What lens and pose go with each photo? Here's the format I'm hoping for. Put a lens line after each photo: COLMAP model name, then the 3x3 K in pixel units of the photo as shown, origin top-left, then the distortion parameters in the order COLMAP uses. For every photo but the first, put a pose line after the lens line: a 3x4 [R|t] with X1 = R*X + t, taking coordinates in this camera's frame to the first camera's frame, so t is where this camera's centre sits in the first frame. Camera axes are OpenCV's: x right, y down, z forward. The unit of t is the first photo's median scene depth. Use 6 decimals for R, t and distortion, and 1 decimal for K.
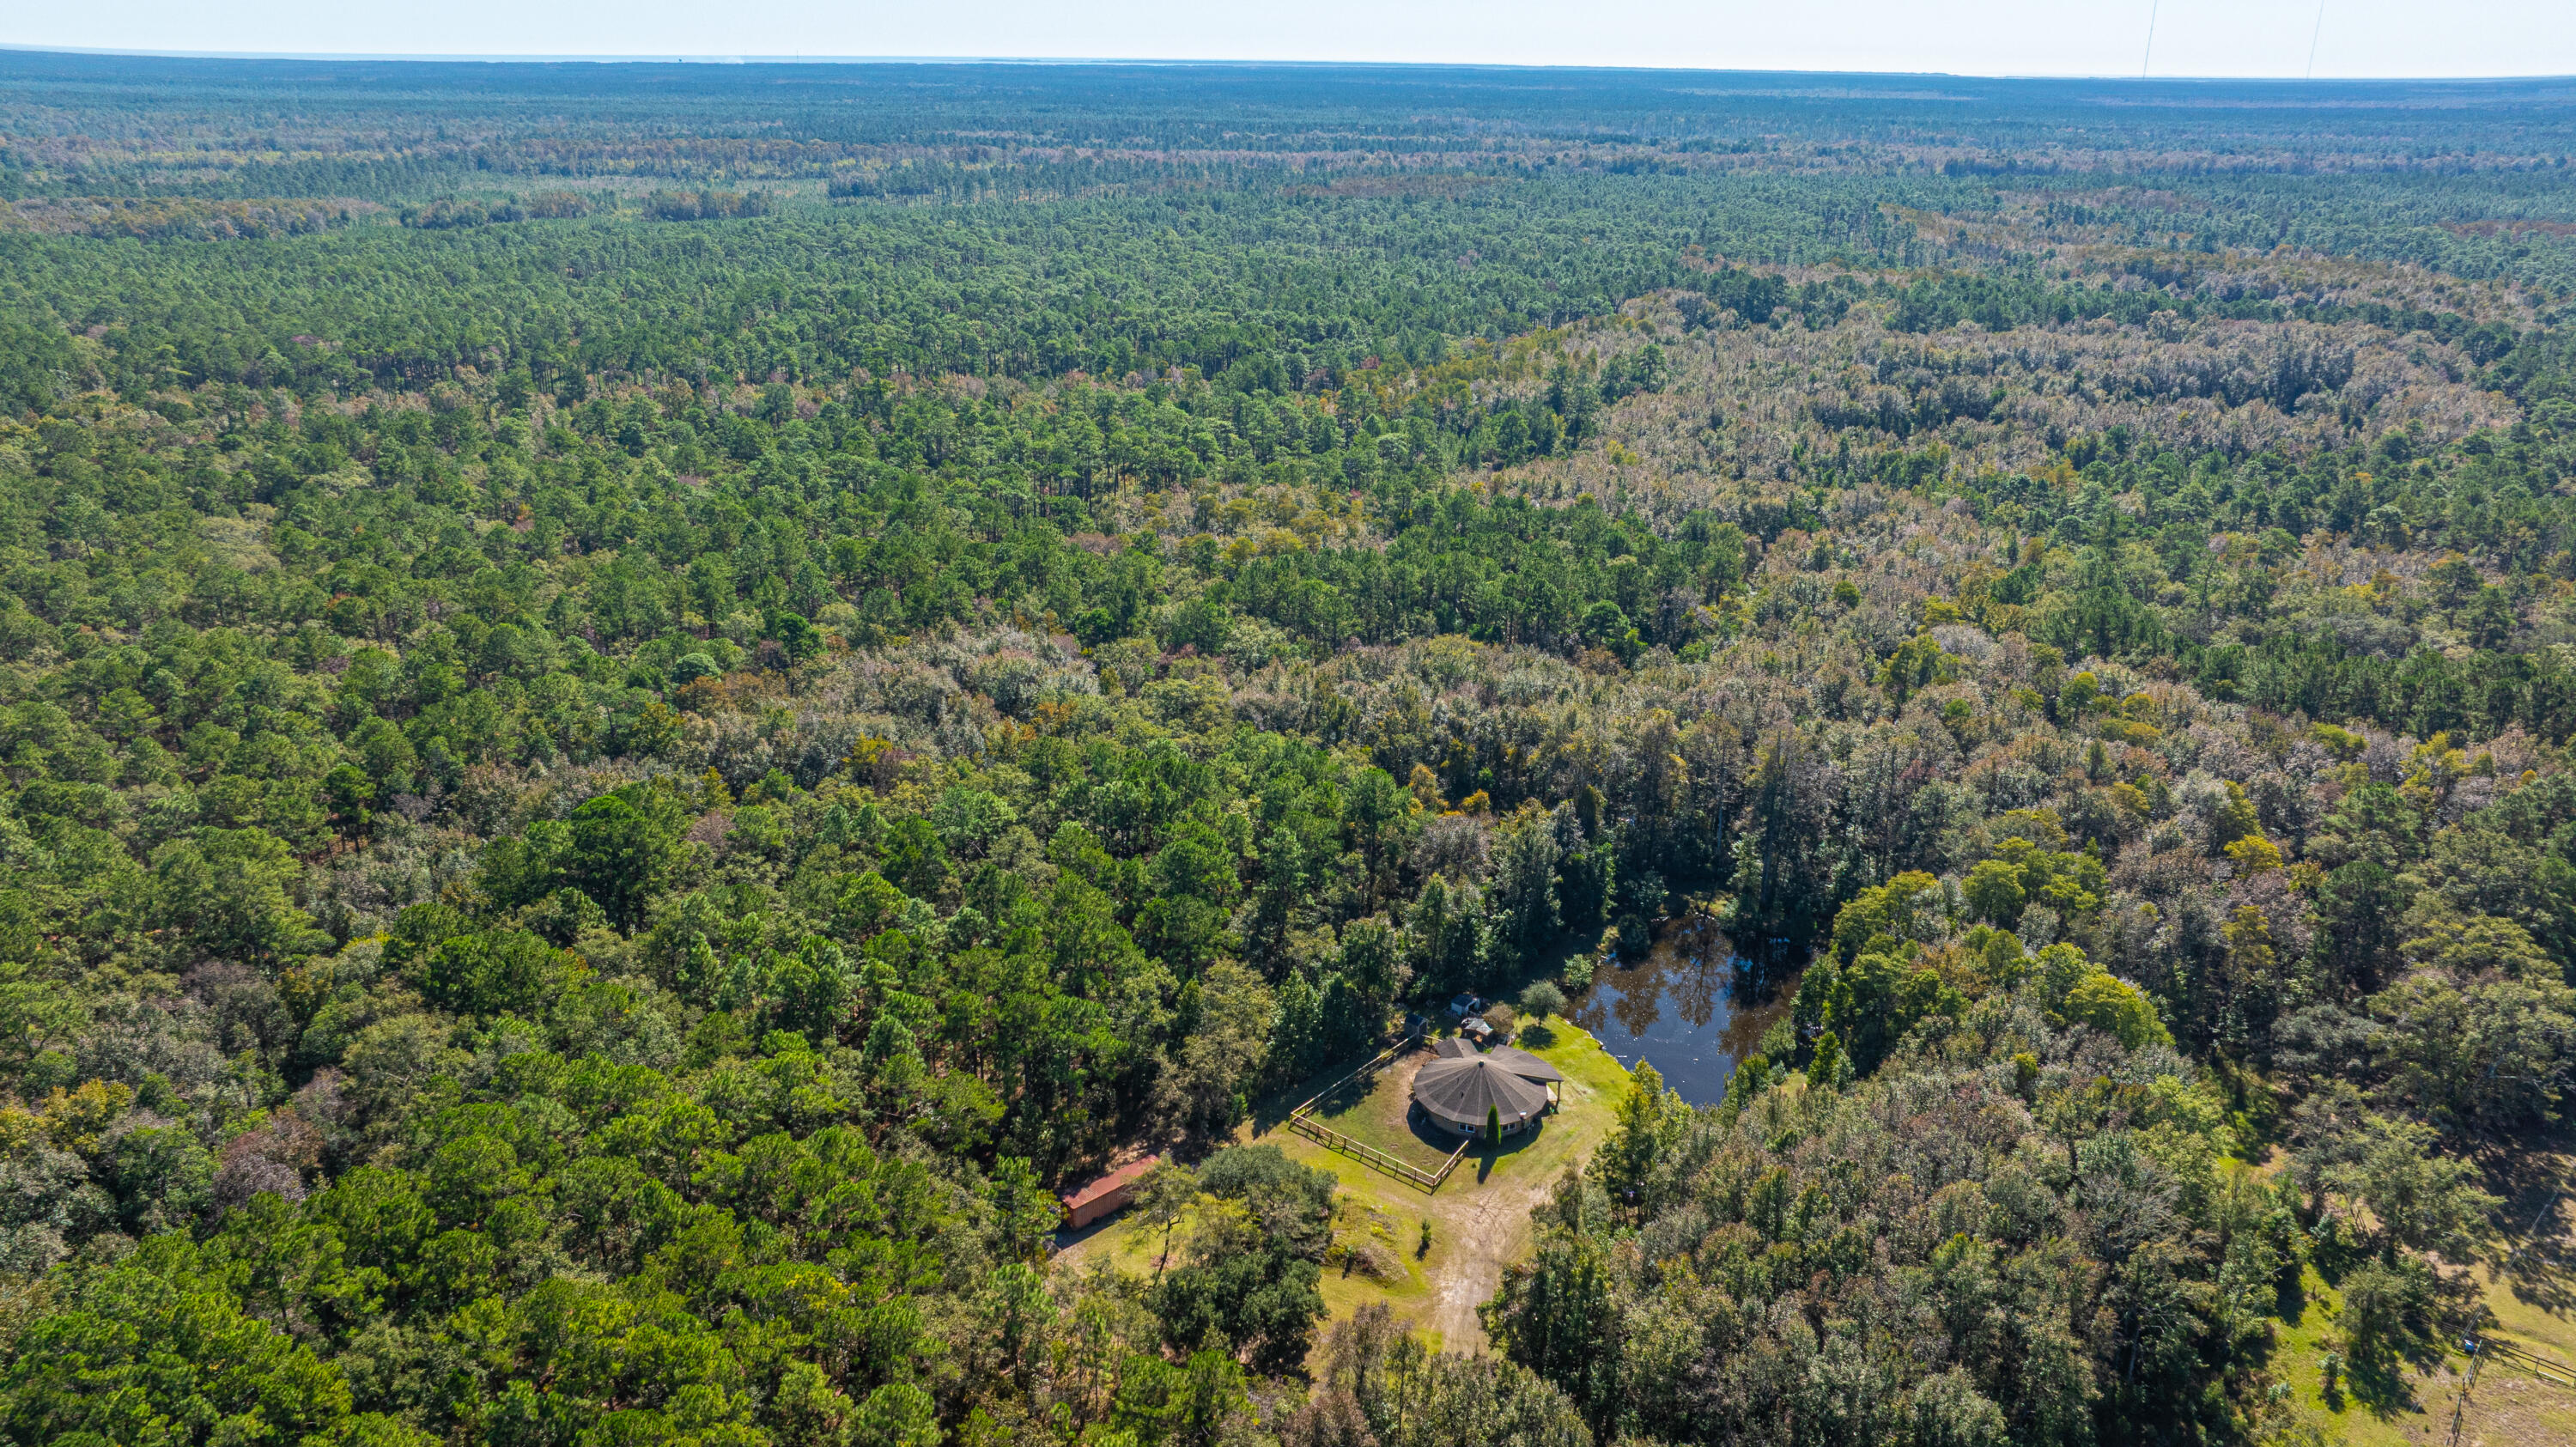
lens RADIAL K [[1821.9, 0, 1289.0], [0, 1821.9, 713.6], [0, 0, 1]] dist [-0.034131, 0.033635]
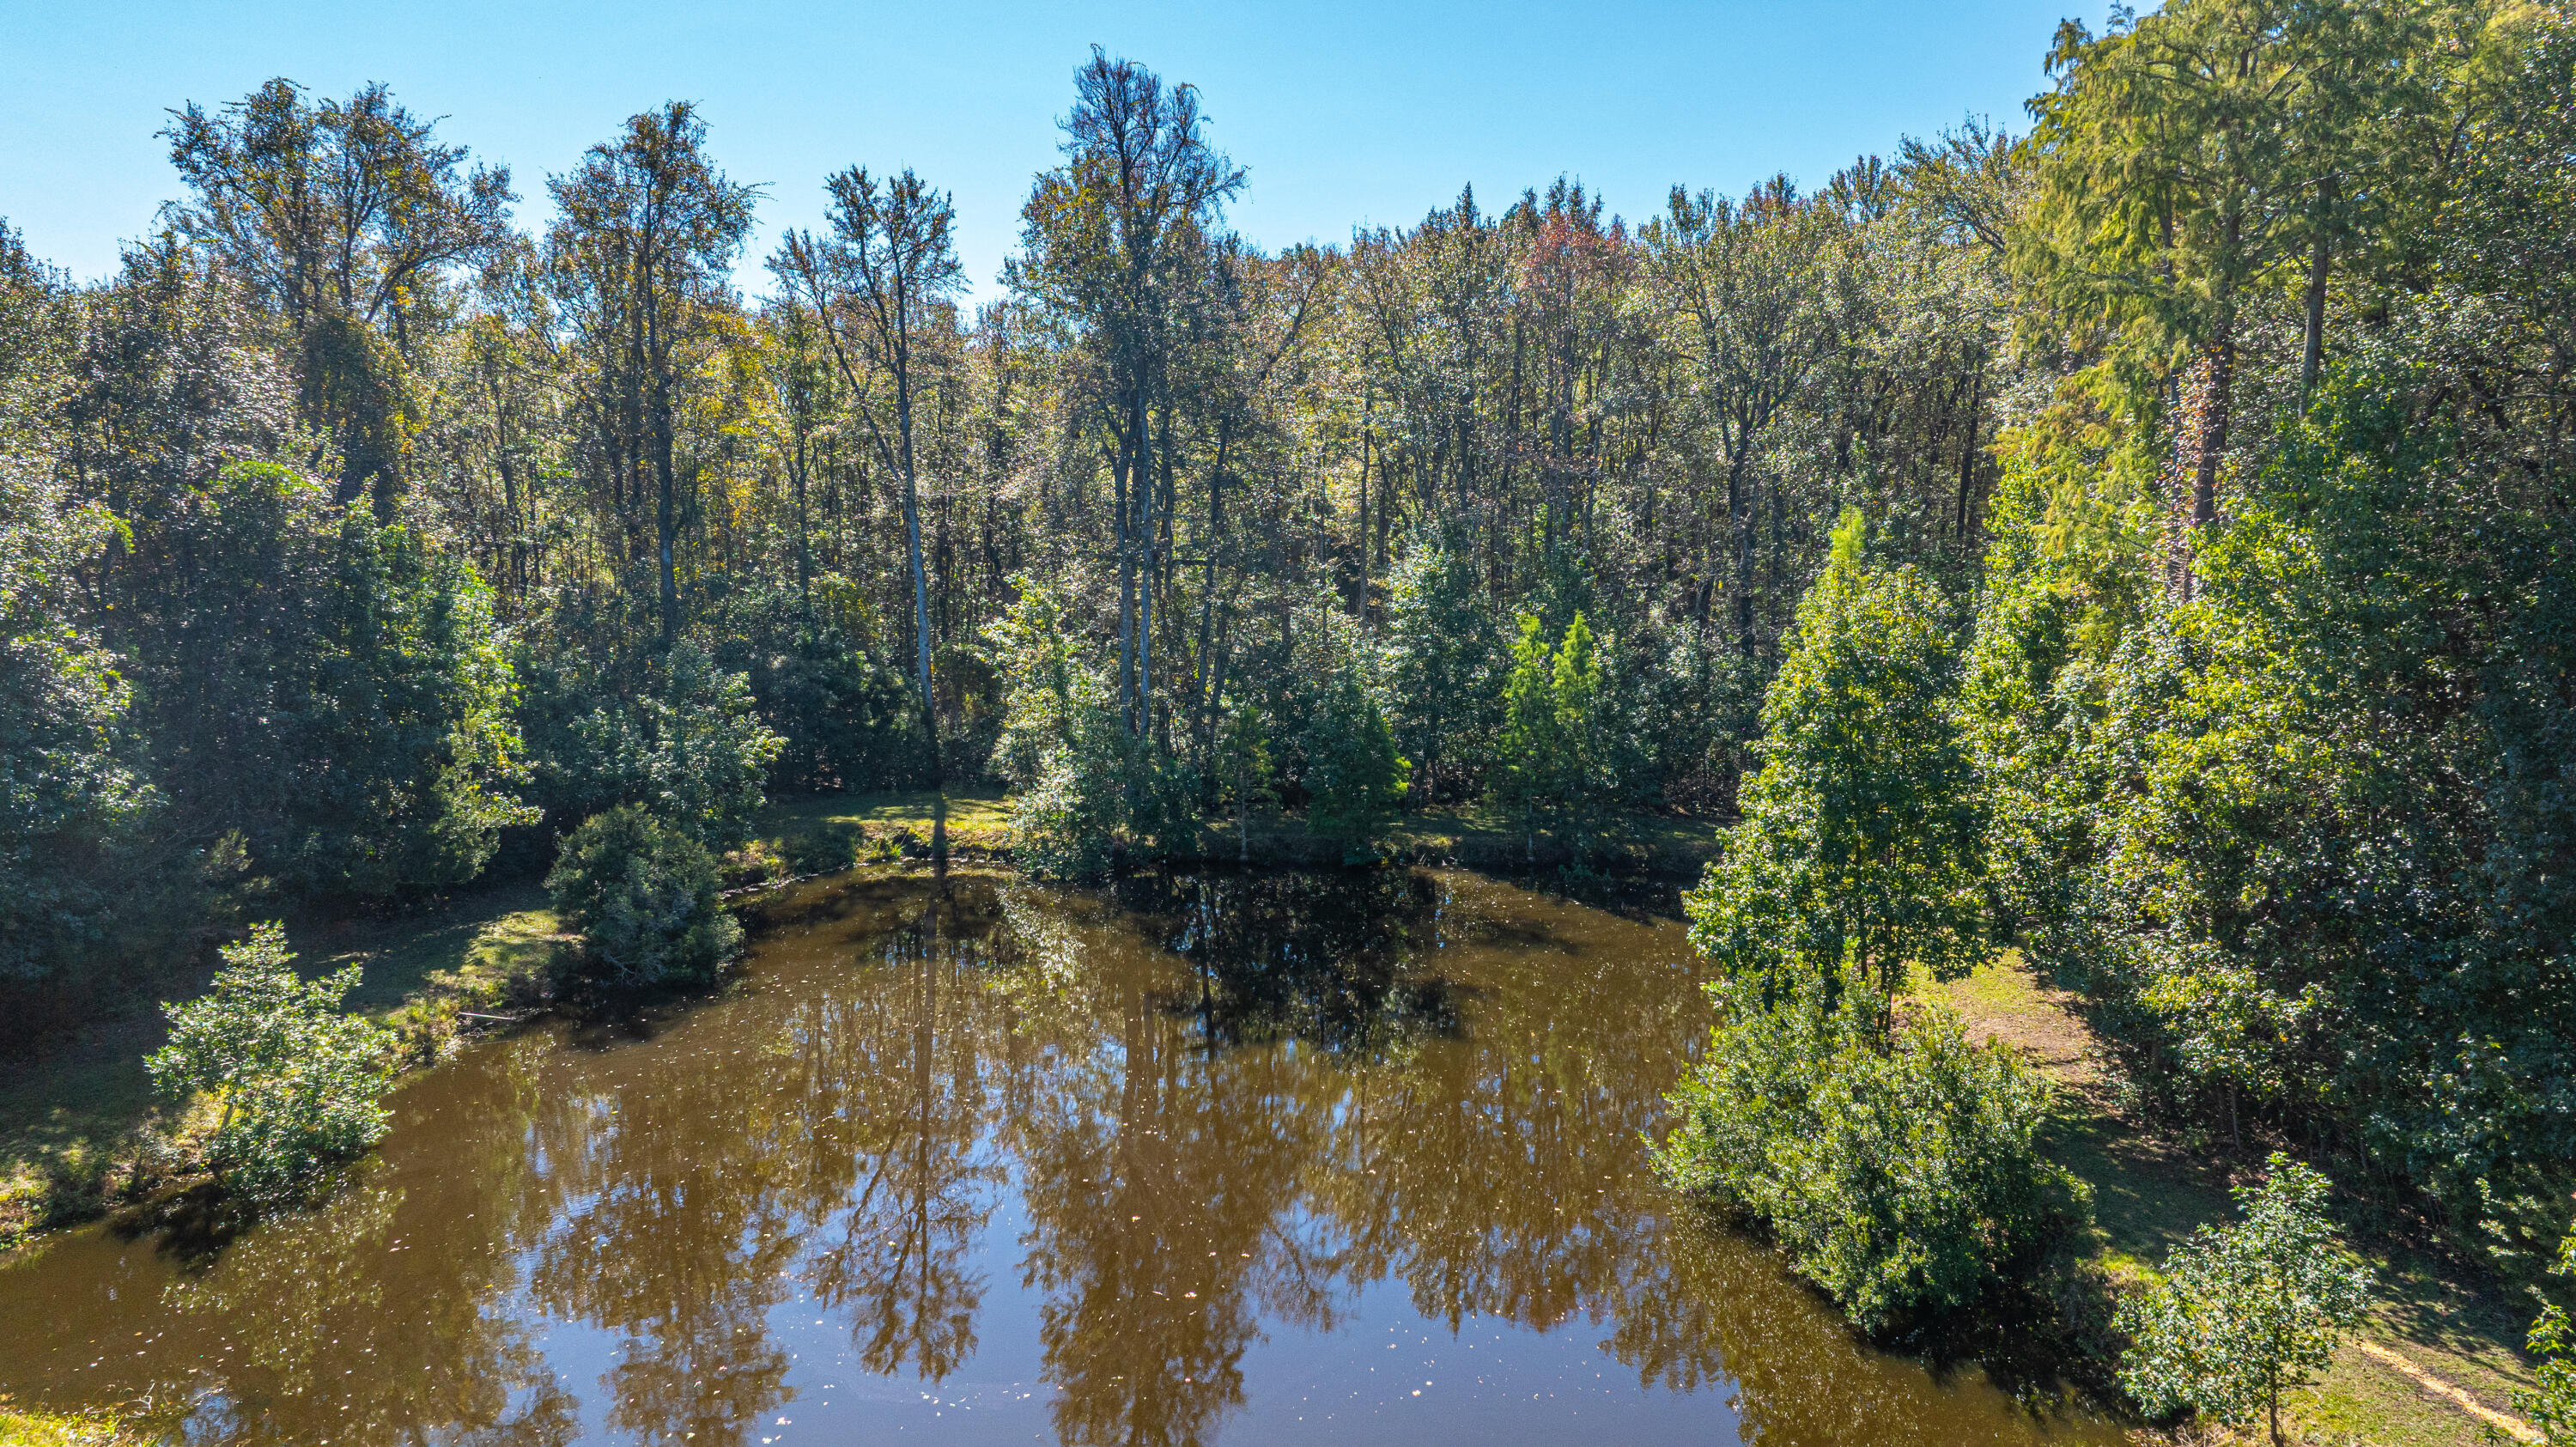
lens RADIAL K [[1821.9, 0, 1304.4], [0, 1821.9, 723.5], [0, 0, 1]] dist [-0.034131, 0.033635]
pose [[0.839442, -0.074618, 0.538302, 0.173944], [0.193295, 0.966751, -0.167420, 0.176715], [-0.507912, 0.244591, 0.825955, 0.951448]]
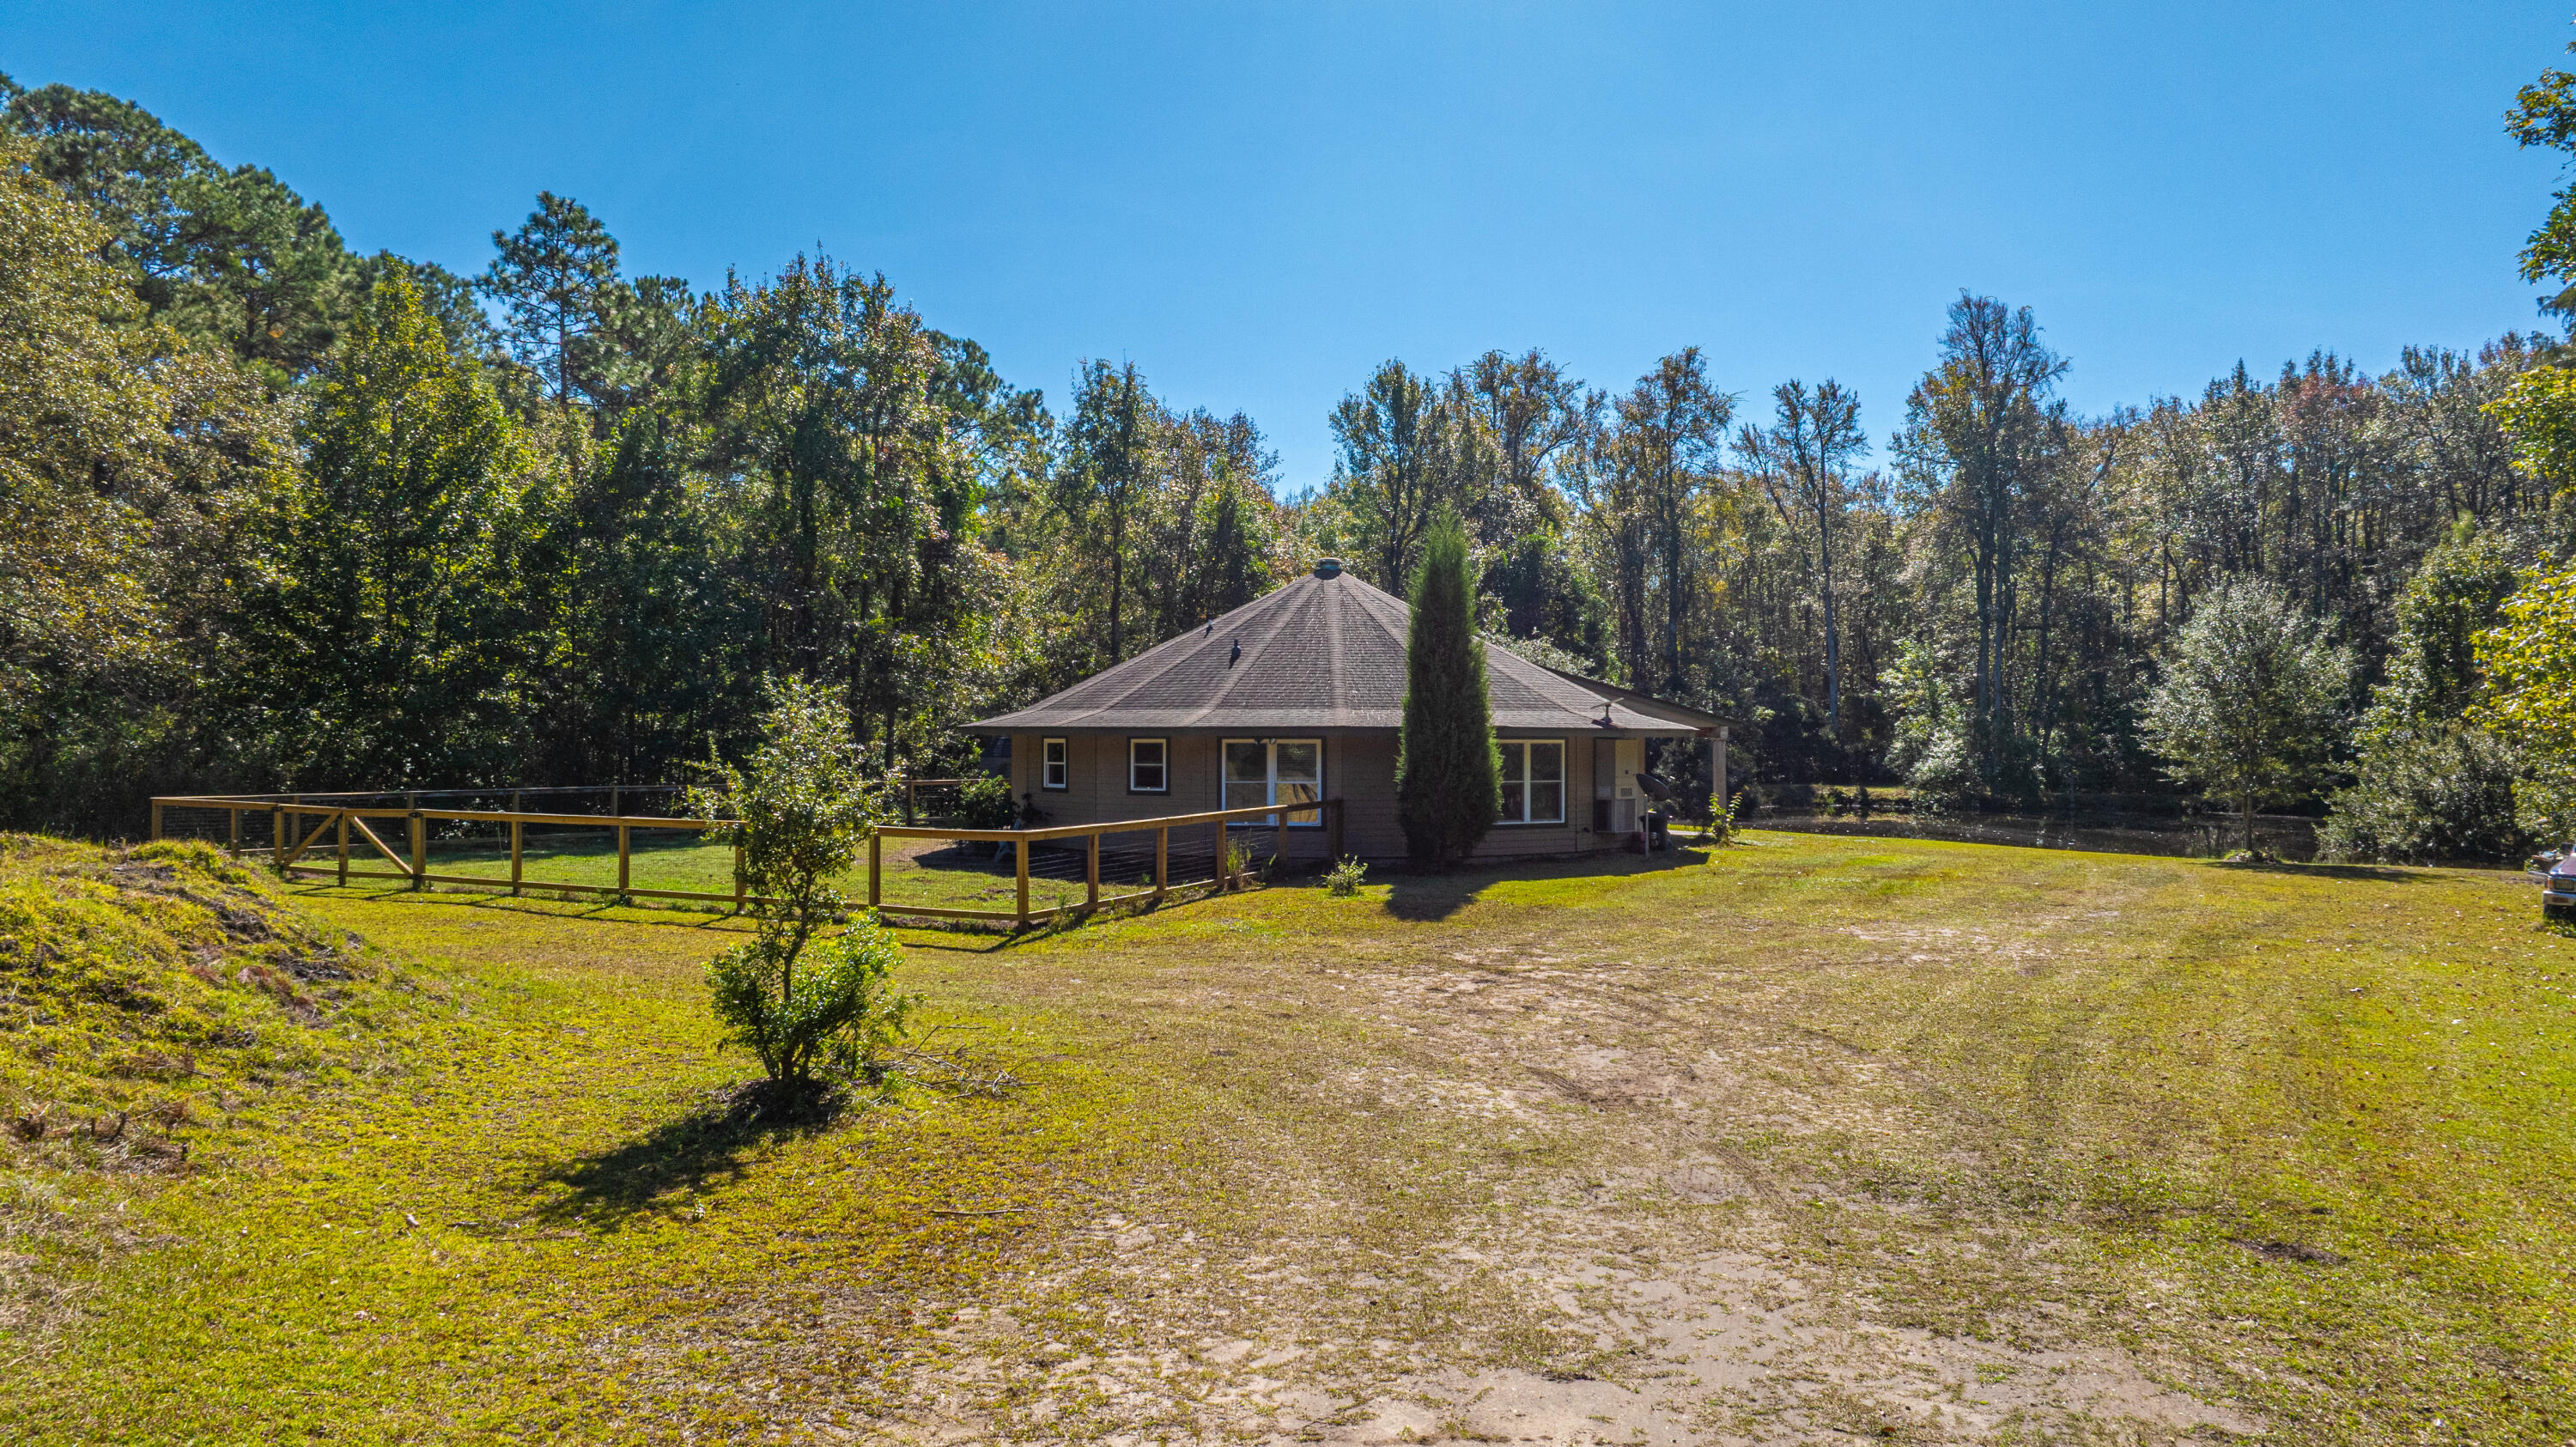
lens RADIAL K [[1821.9, 0, 1303.2], [0, 1821.9, 715.2], [0, 0, 1]] dist [-0.034131, 0.033635]
pose [[0.988191, -0.006991, 0.153068, 0.073616], [0.060850, 0.934716, -0.350147, 0.267380], [-0.140627, 0.355327, 0.924103, 0.820617]]
